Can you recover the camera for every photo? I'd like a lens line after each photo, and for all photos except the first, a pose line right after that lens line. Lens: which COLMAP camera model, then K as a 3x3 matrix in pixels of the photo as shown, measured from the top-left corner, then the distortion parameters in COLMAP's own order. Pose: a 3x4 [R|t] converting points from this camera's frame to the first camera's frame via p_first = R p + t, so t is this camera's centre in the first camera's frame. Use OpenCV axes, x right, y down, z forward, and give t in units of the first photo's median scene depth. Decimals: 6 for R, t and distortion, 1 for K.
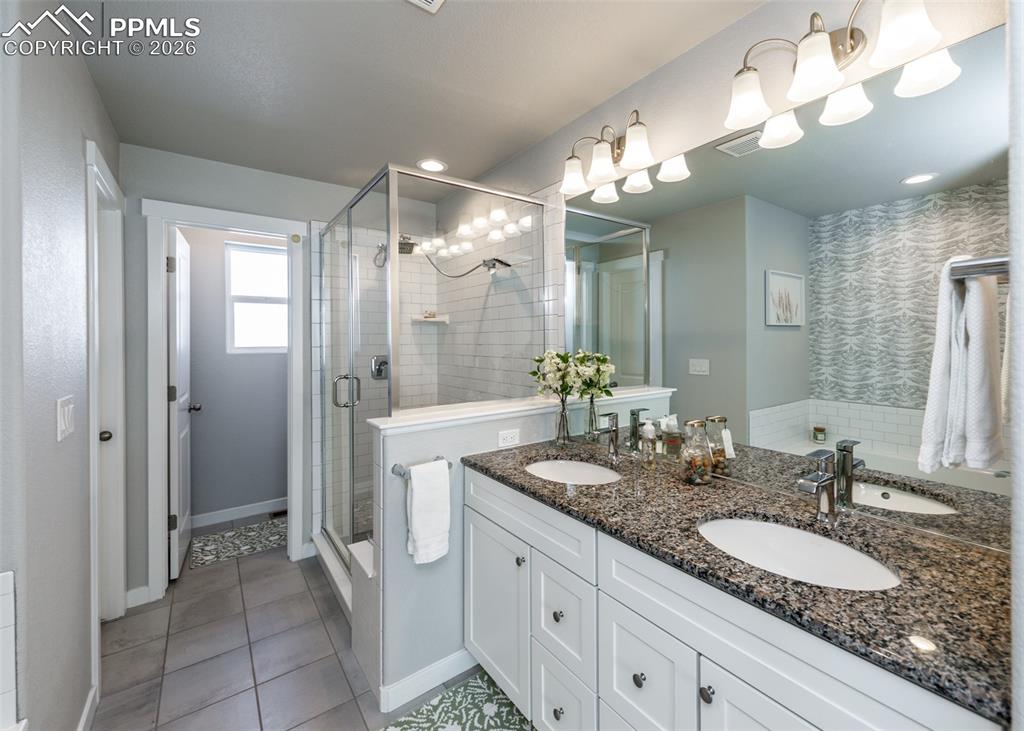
lens RADIAL K [[429.7, 0, 534.3], [0, 429.7, 339.6], [0, 0, 1]] dist [0.007659, -0.002272]
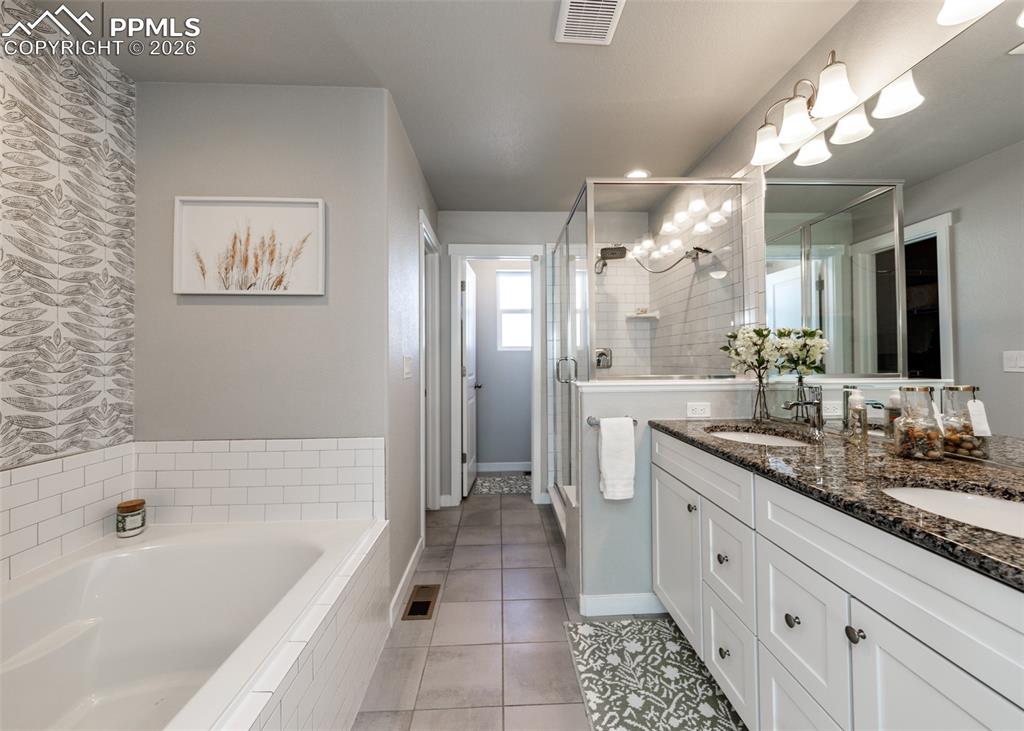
lens RADIAL K [[413.9, 0, 524.4], [0, 413.9, 352.0], [0, 0, 1]] dist [0.005443, -0.000302]
pose [[0.827723, -0.019515, -0.560798, 0.153203], [0.006312, 0.999656, -0.025469, 0.107383], [0.561102, 0.017541, 0.827561, -0.073201]]
